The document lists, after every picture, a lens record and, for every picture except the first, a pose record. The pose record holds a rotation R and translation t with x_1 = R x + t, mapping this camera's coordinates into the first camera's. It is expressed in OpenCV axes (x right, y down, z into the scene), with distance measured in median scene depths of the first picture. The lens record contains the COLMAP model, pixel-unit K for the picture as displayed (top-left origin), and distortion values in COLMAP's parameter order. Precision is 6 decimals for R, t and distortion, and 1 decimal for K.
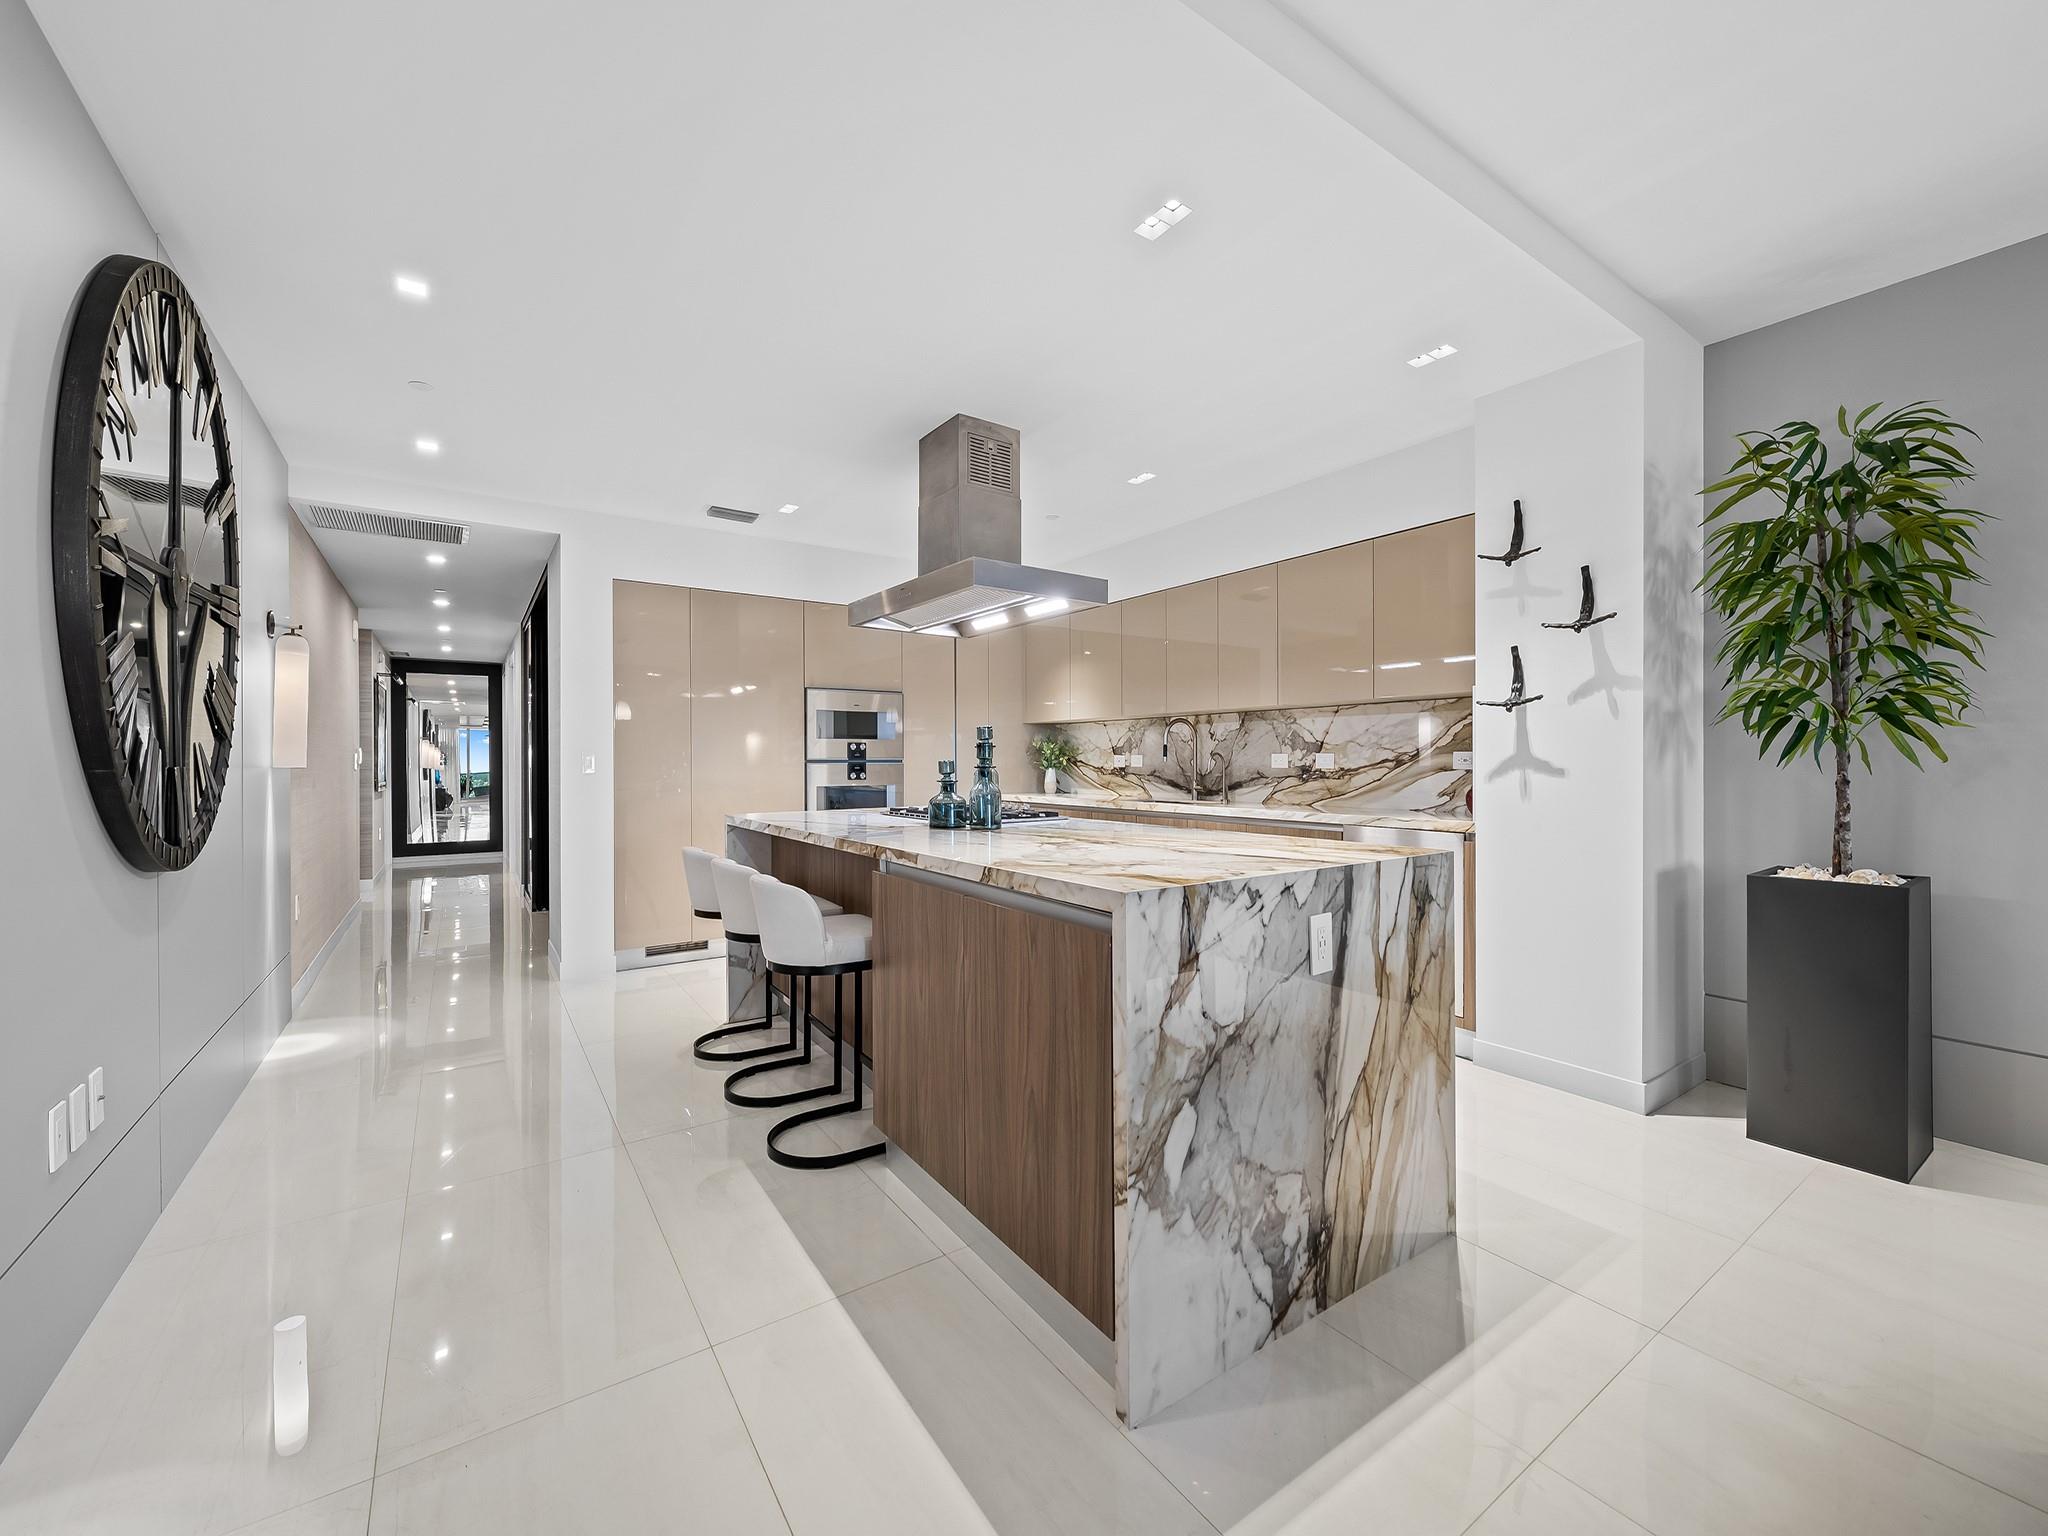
lens RADIAL K [[806.7, 0, 1024.0], [0, 806.7, 768.0], [0, 0, 1]] dist [-0.000716, -0.000091]
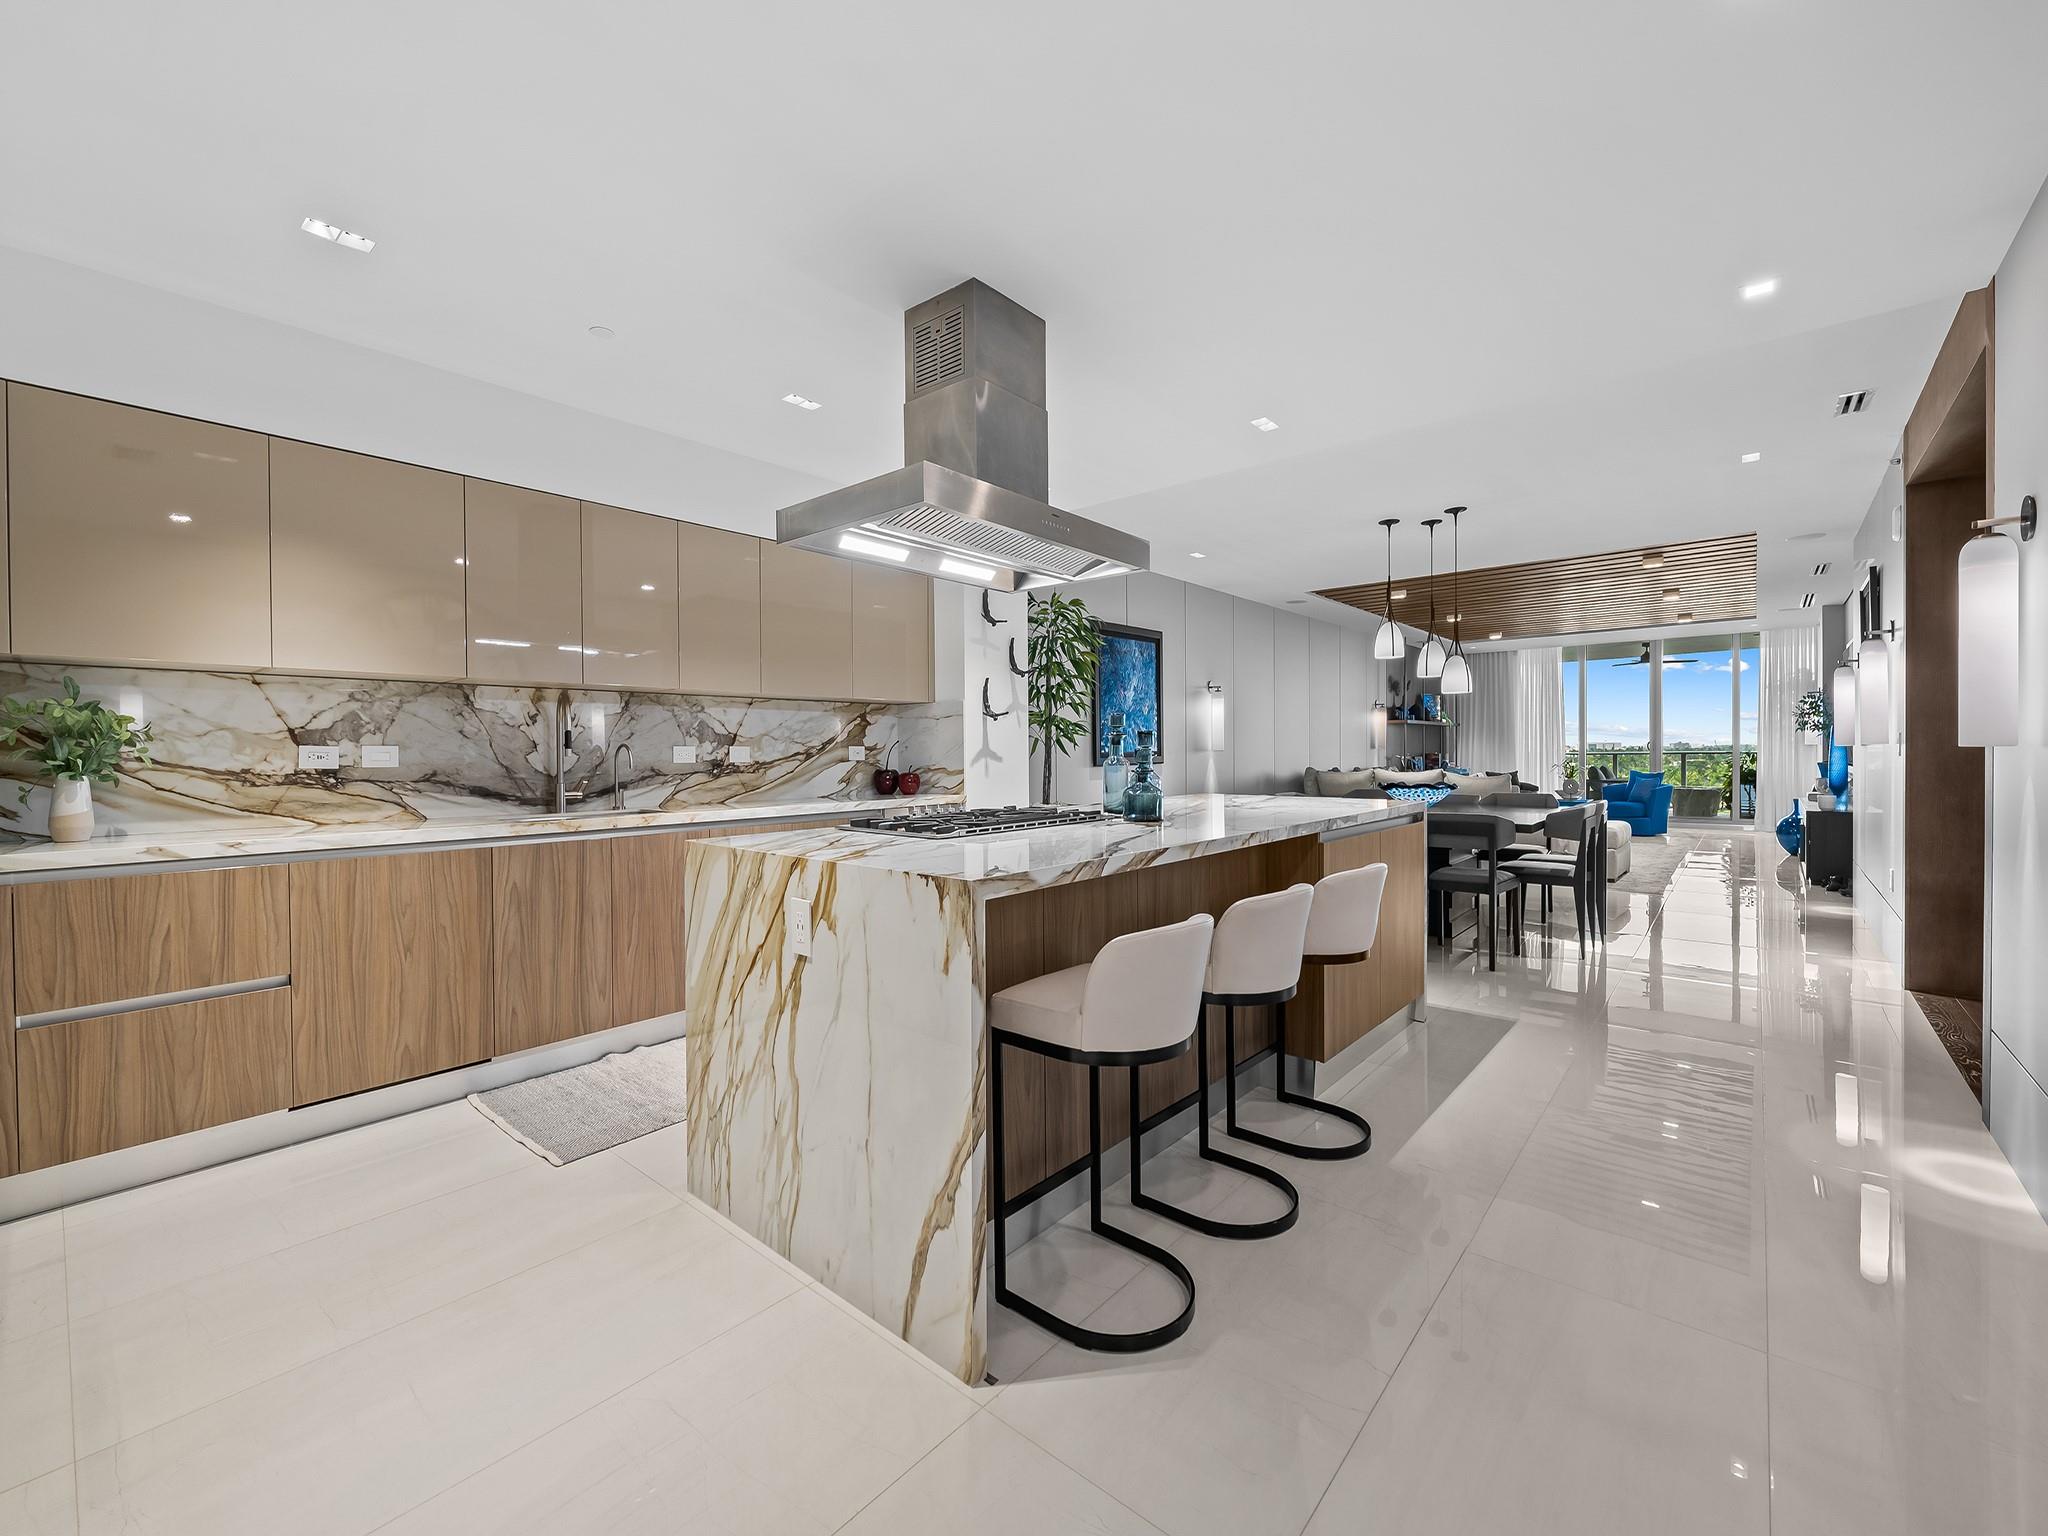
lens RADIAL K [[865.4, 0, 1024.0], [0, 865.4, 768.0], [0, 0, 1]] dist [0.014511, -0.000213]
pose [[-0.250352, -0.014553, 0.968045, -0.711549], [0.016221, 0.999684, 0.019224, -0.006995], [-0.968019, 0.020516, -0.250037, 0.947443]]
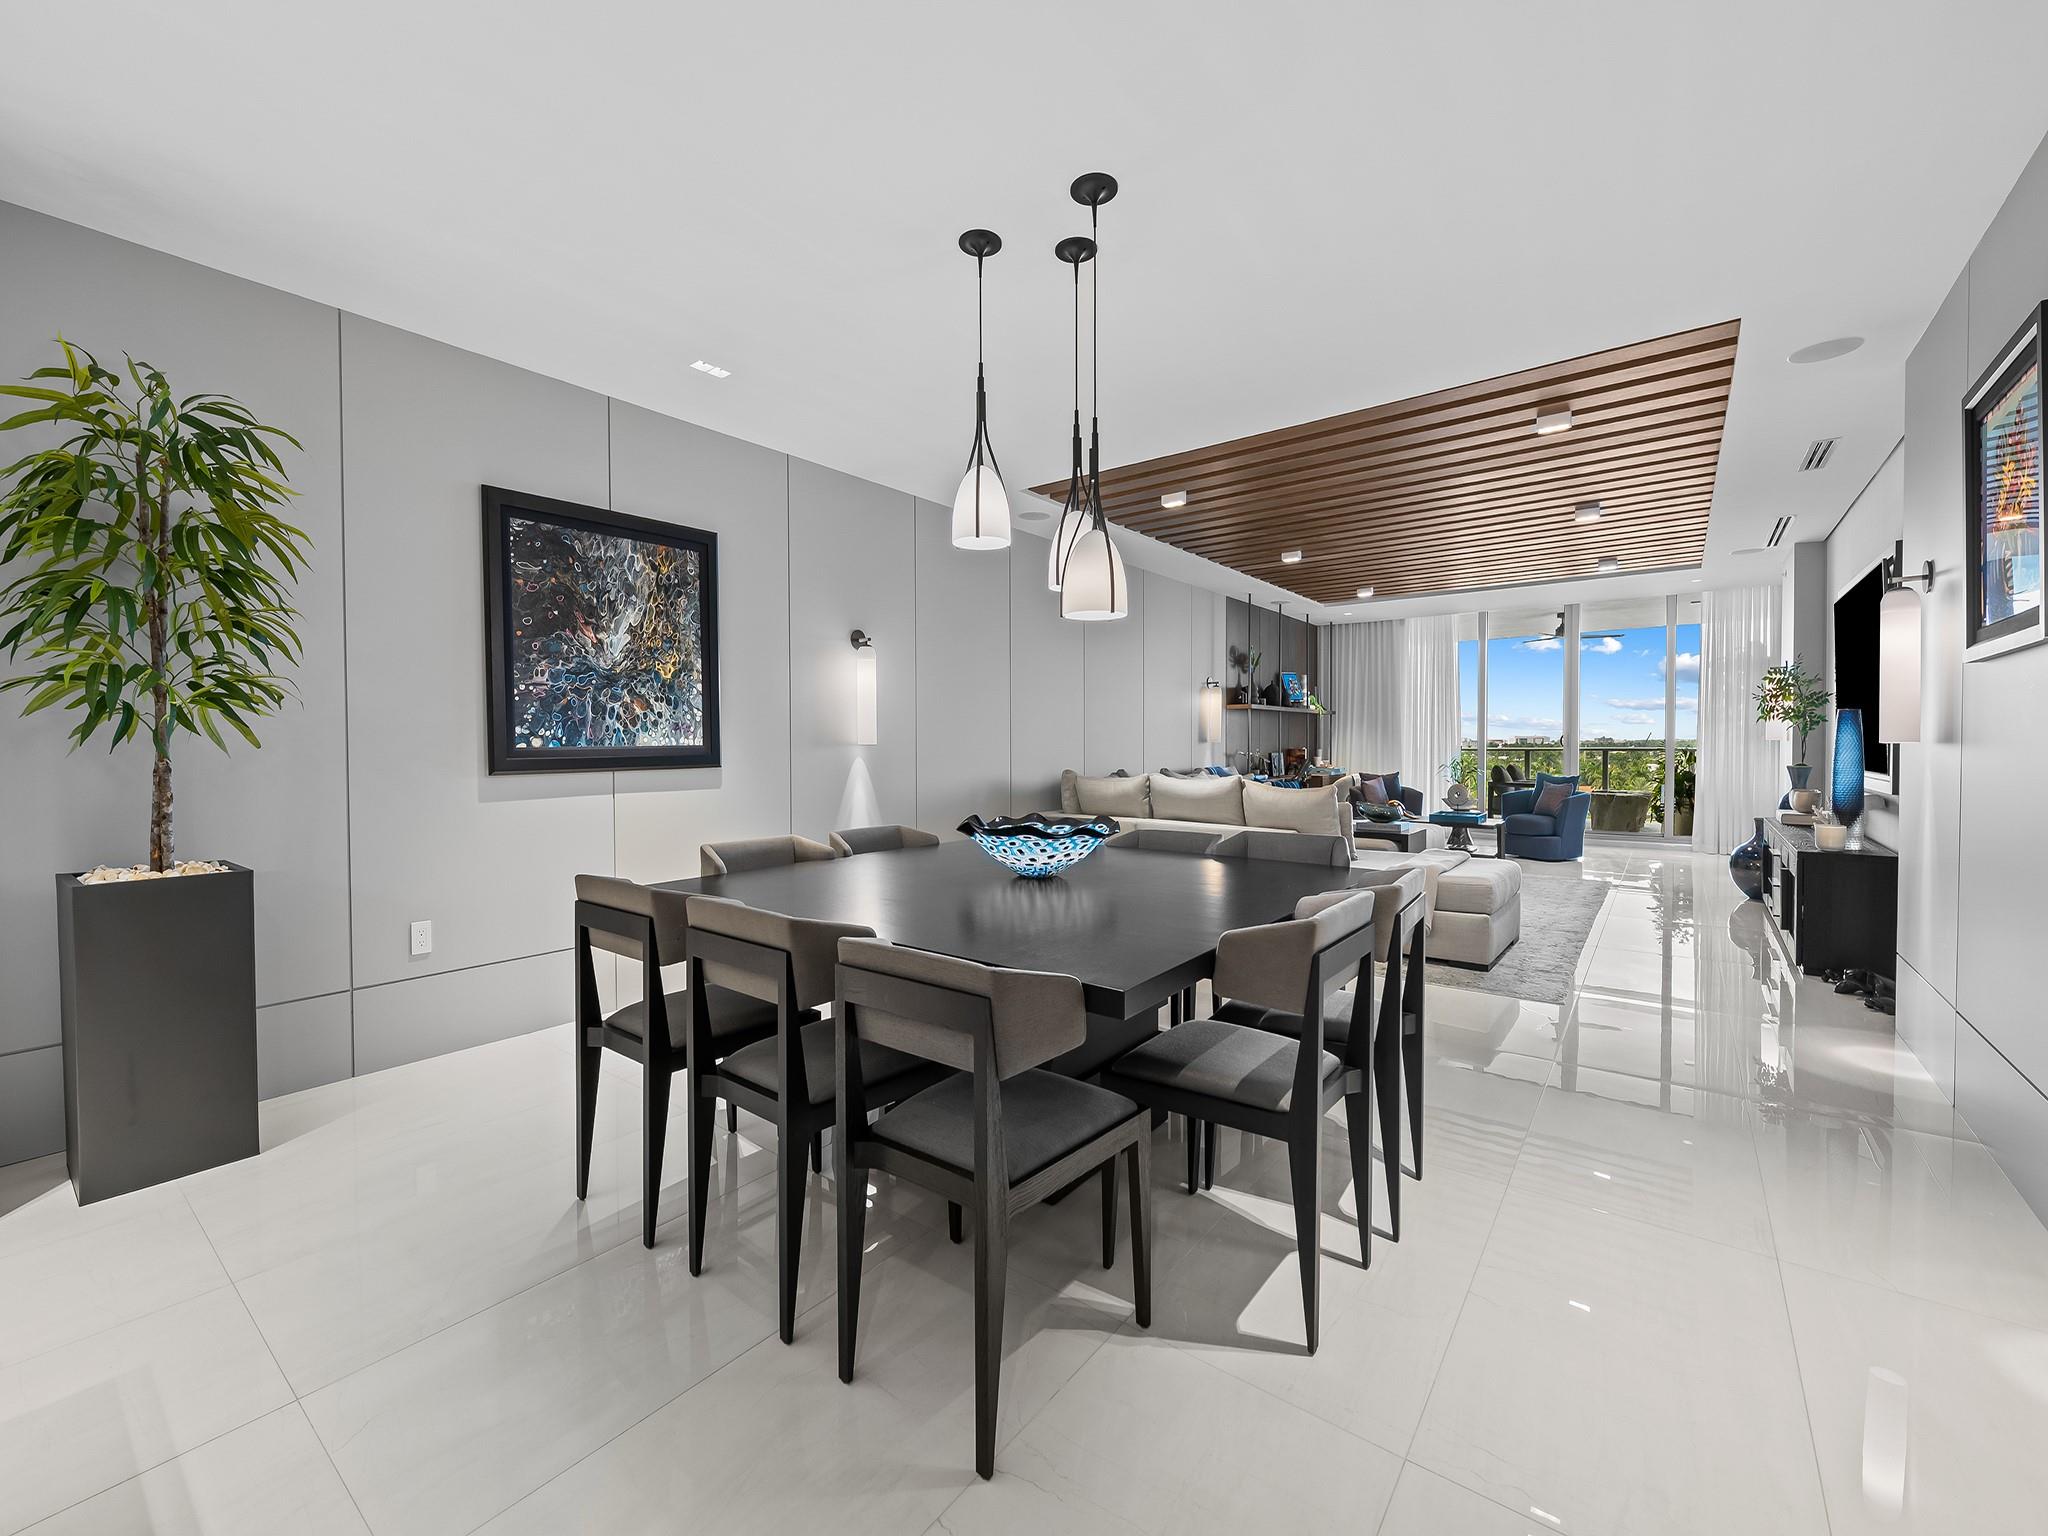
lens RADIAL K [[865.4, 0, 1024.0], [0, 865.4, 768.0], [0, 0, 1]] dist [0.014511, -0.000213]
pose [[-0.305280, -0.024735, 0.951941, -0.205131], [0.011225, 0.999500, 0.029571, -0.003161], [-0.952196, 0.019713, -0.304850, 0.301145]]
